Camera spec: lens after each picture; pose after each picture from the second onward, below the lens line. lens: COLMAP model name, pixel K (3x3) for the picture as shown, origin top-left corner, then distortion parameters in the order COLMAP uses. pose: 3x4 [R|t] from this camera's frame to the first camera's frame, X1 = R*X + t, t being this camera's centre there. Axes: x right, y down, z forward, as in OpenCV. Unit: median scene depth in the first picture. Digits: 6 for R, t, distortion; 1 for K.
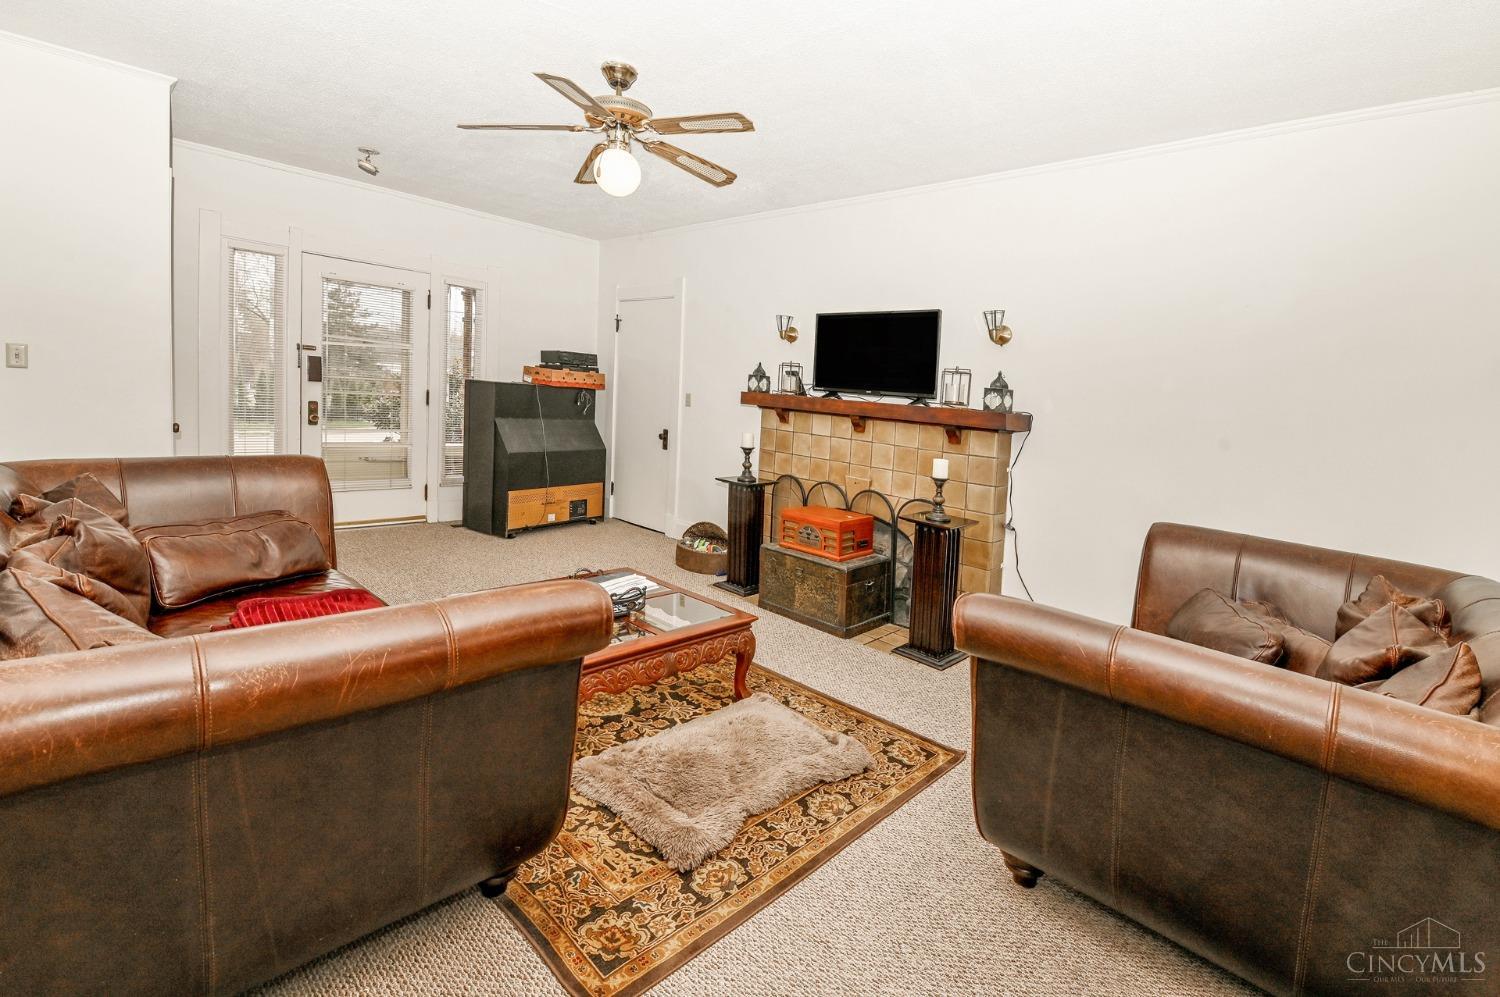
lens RADIAL K [[646.1, 0, 751.2], [0, 646.1, 467.5], [0, 0, 1]] dist [0.002192, 0.000025]
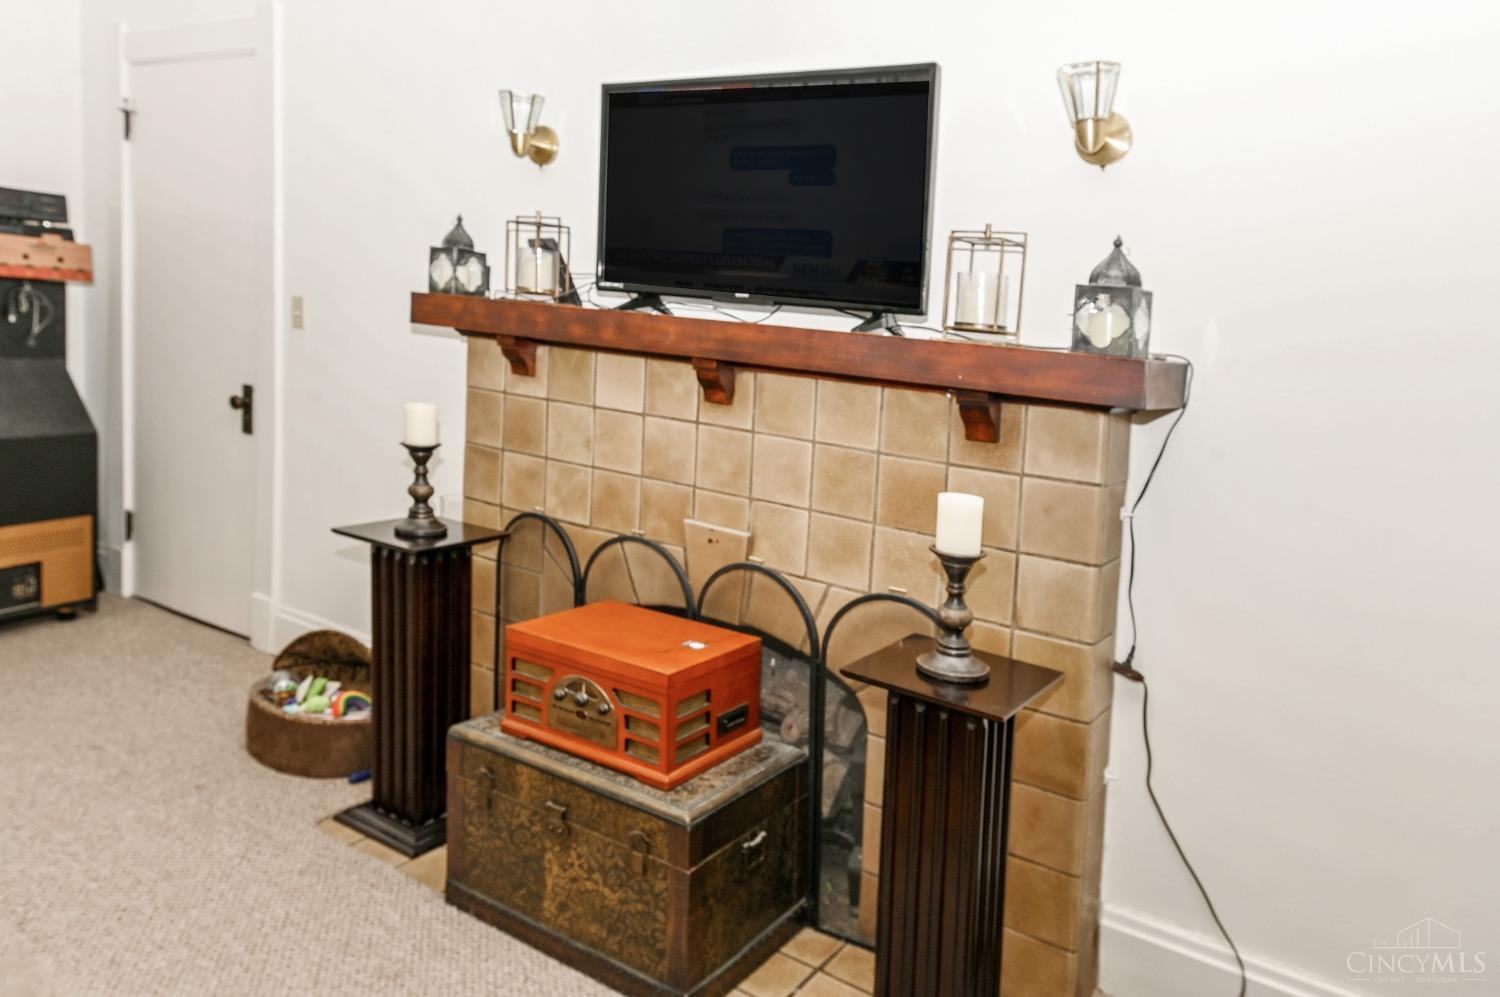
lens RADIAL K [[1118.7, 0, 750.8], [0, 1118.7, 498.6], [0, 0, 1]] dist [0.031974, 0.007161]
pose [[0.980391, -0.024522, 0.195532, 0.055773], [0.013007, 0.998116, 0.059961, -0.037515], [-0.196634, -0.056242, 0.978863, 0.348038]]
